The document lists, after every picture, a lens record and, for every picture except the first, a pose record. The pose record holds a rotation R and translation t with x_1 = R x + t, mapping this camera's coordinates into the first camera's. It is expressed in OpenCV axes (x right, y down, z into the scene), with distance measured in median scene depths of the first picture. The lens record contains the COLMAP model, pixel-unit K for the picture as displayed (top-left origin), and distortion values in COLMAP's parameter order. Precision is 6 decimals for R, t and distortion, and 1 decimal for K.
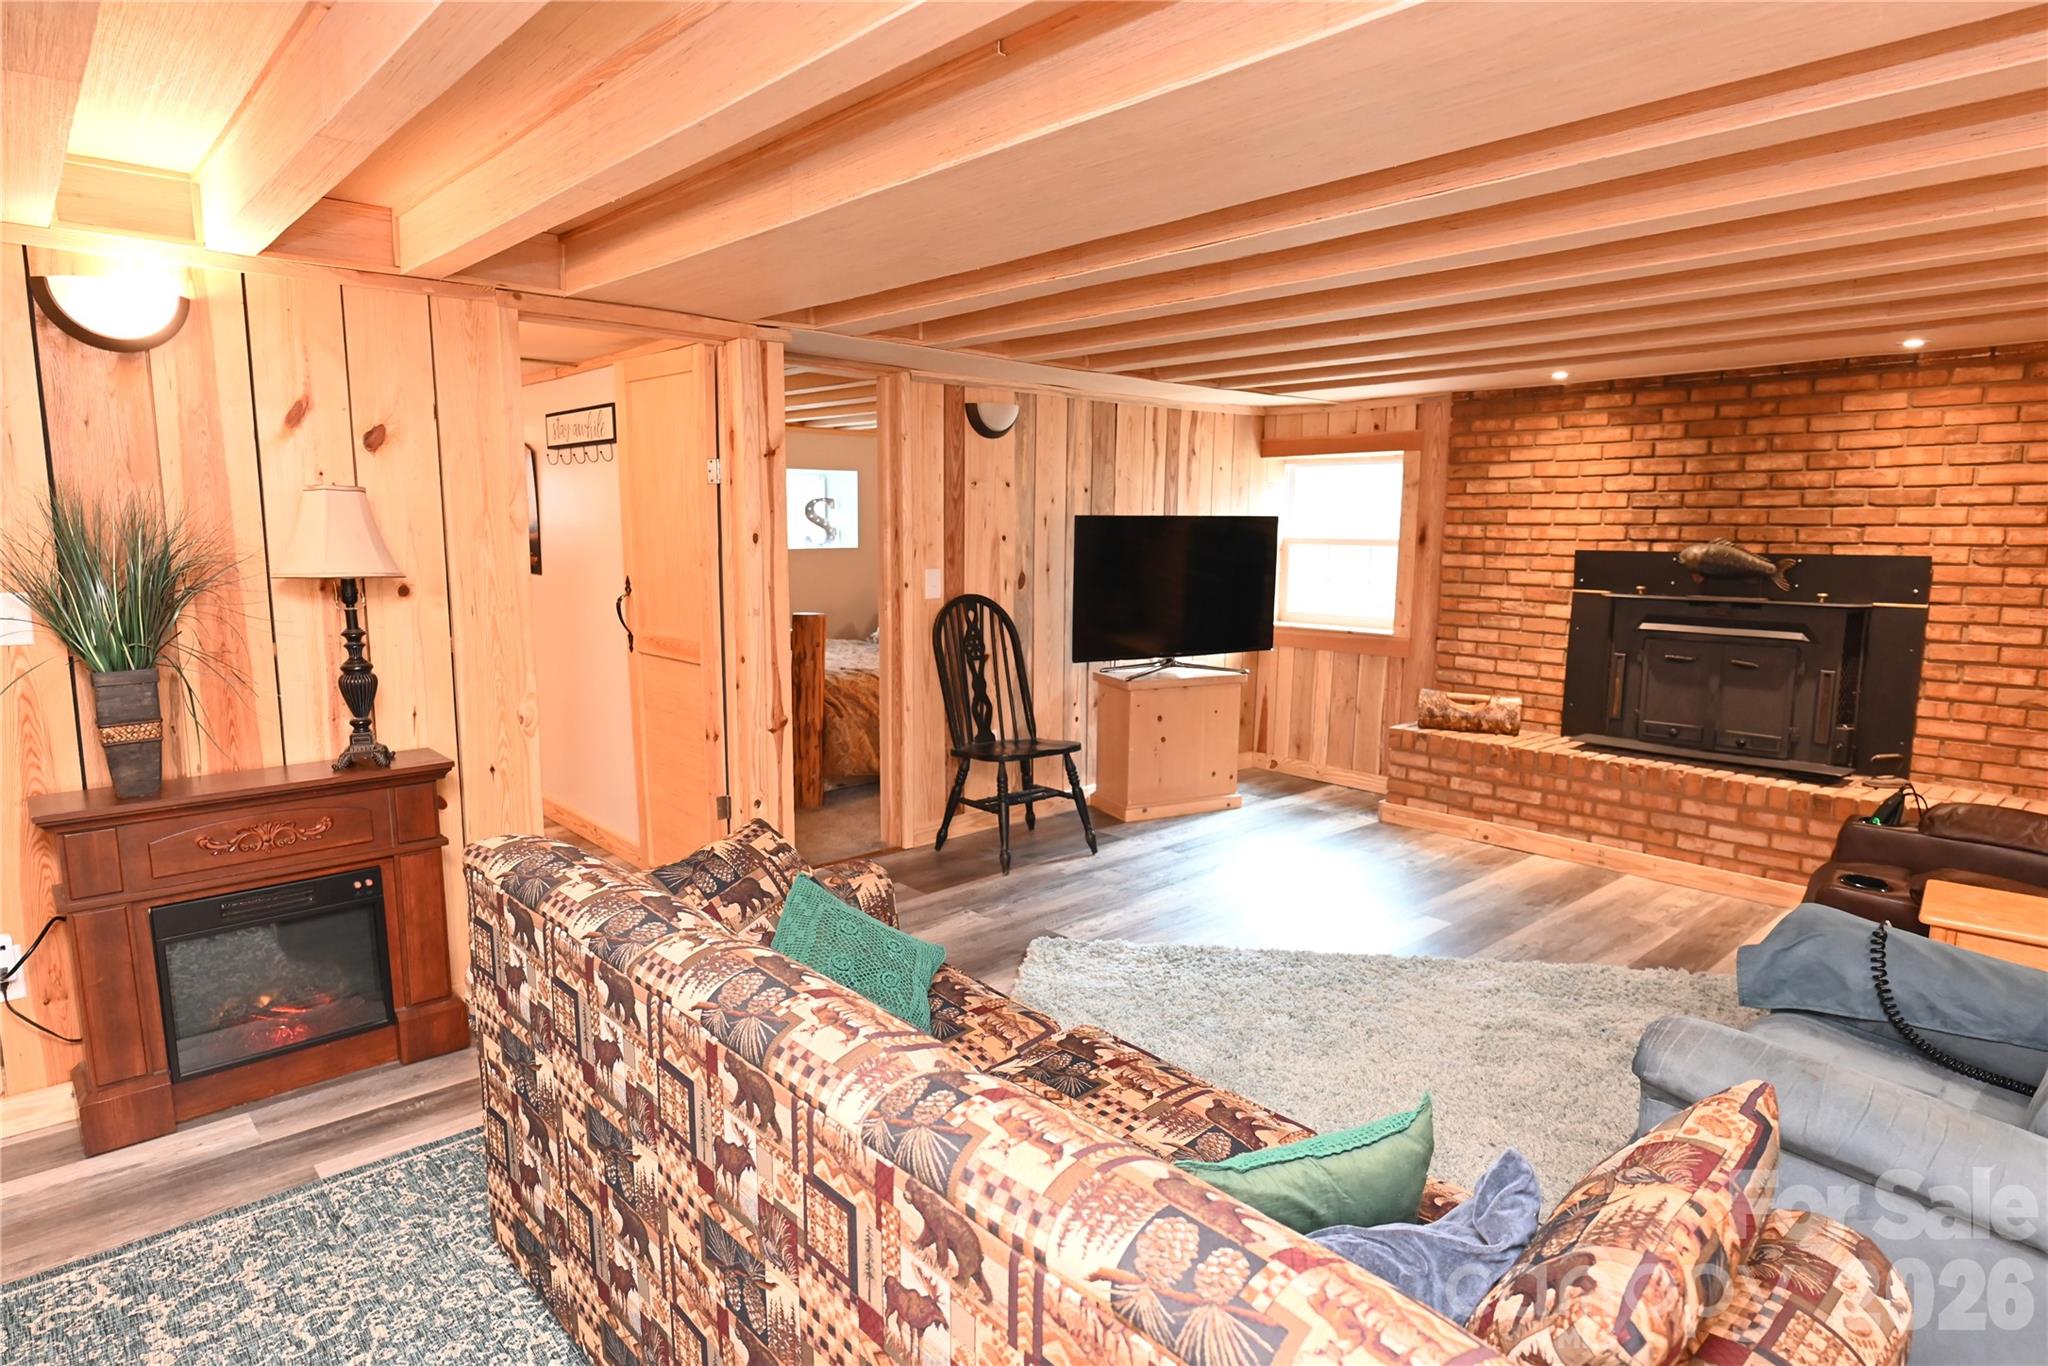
lens RADIAL K [[1156.8, 0, 1023.0], [0, 1156.8, 698.9], [0, 0, 1]] dist [-0.006572, 0.003150]
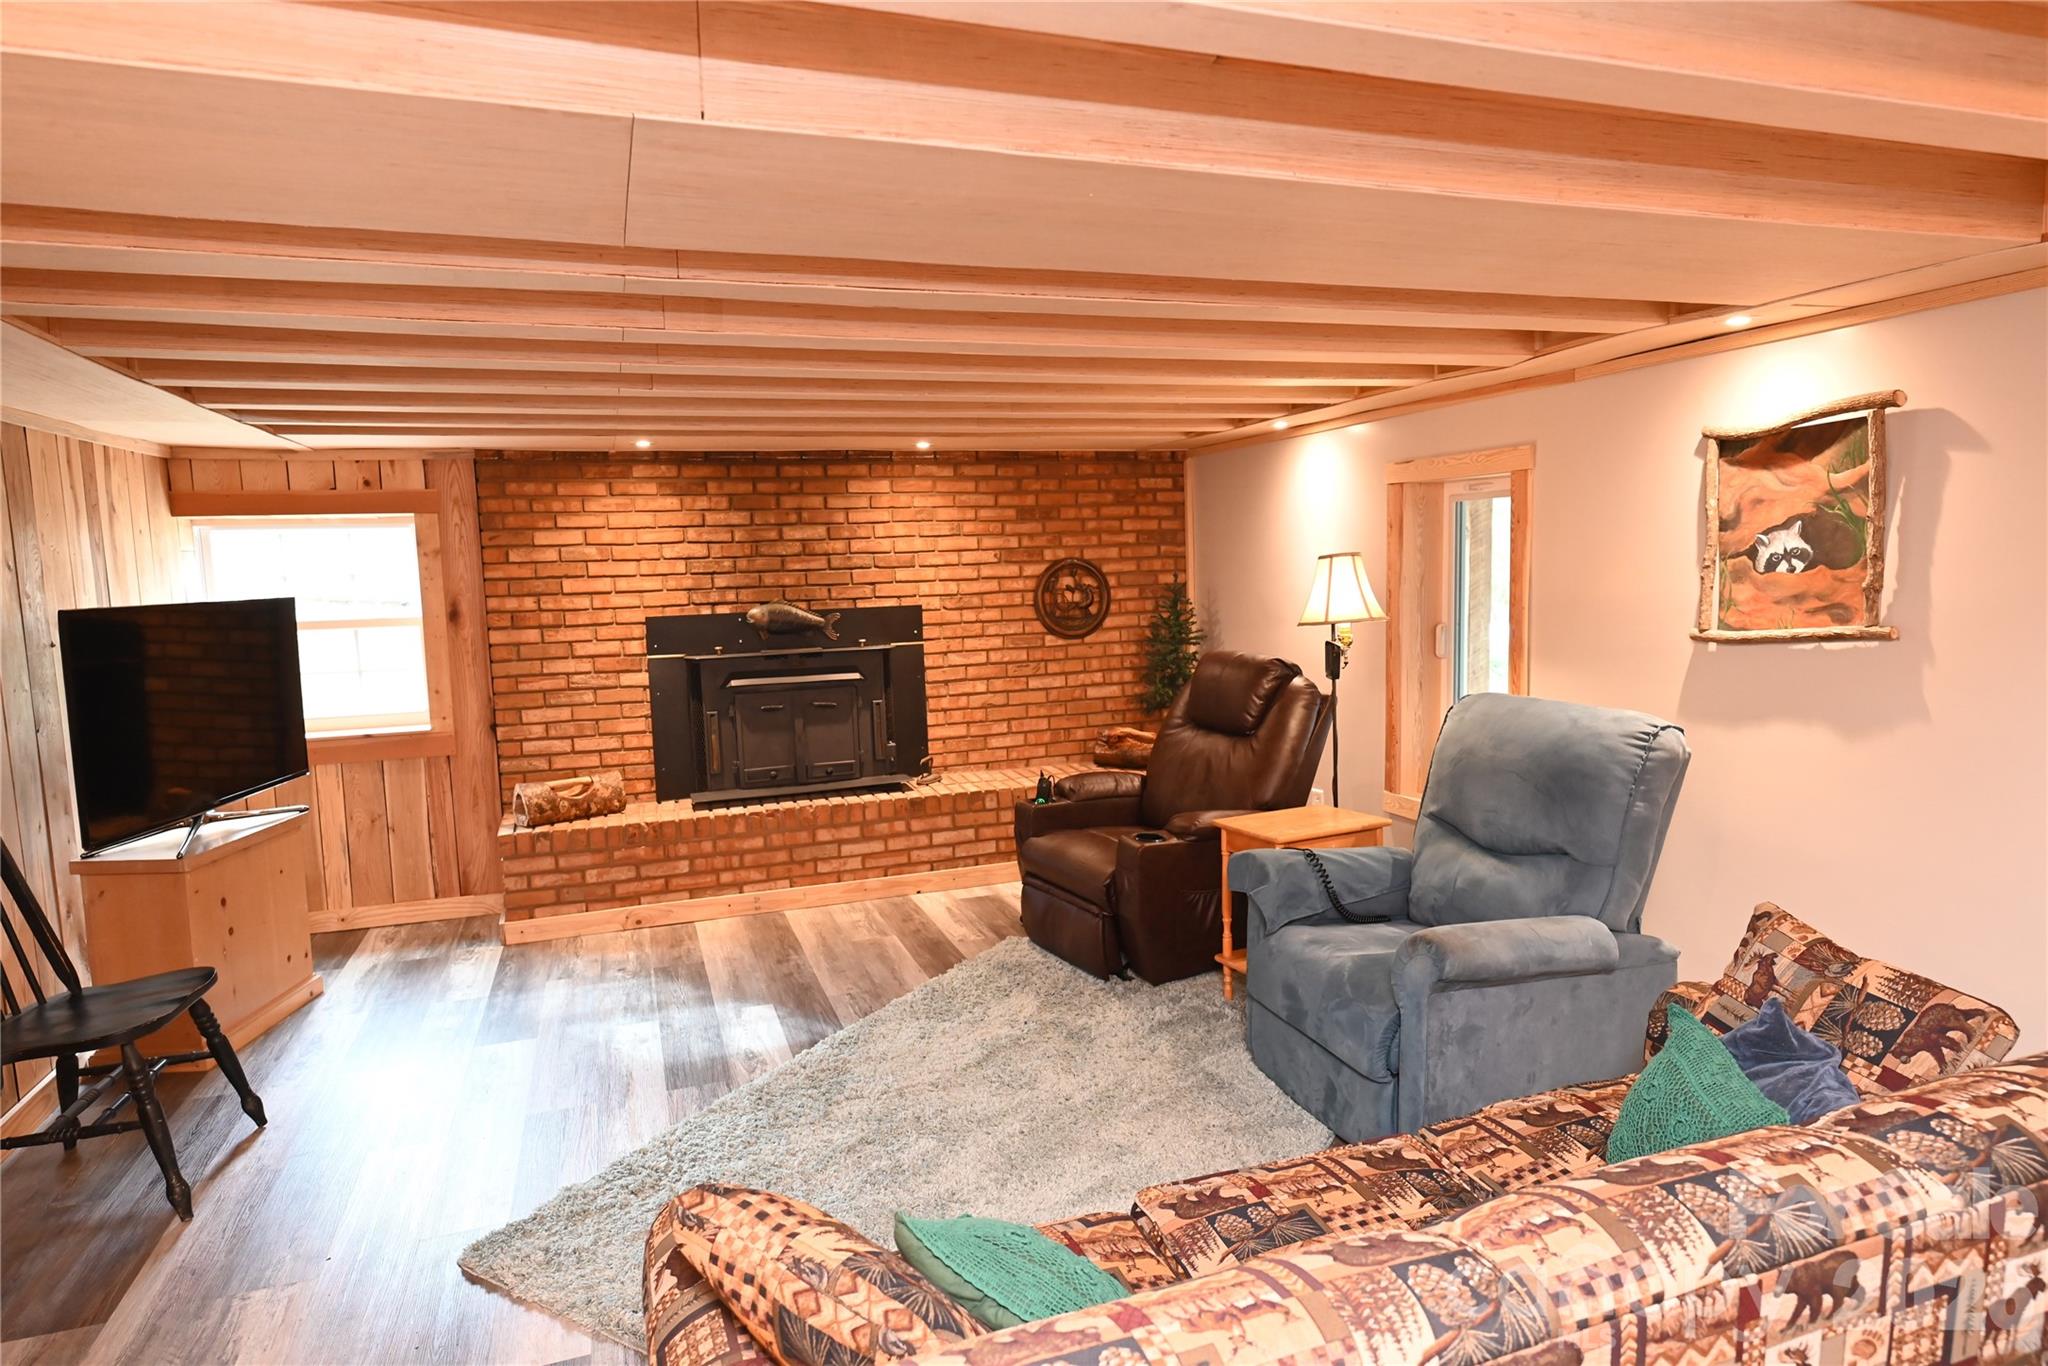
lens RADIAL K [[1156.8, 0, 1023.0], [0, 1156.8, 698.9], [0, 0, 1]] dist [-0.006572, 0.003150]
pose [[0.376129, -0.122603, 0.918420, -0.343442], [0.170003, 0.983512, 0.061669, -0.068197], [-0.910838, 0.132939, 0.390770, 0.334413]]
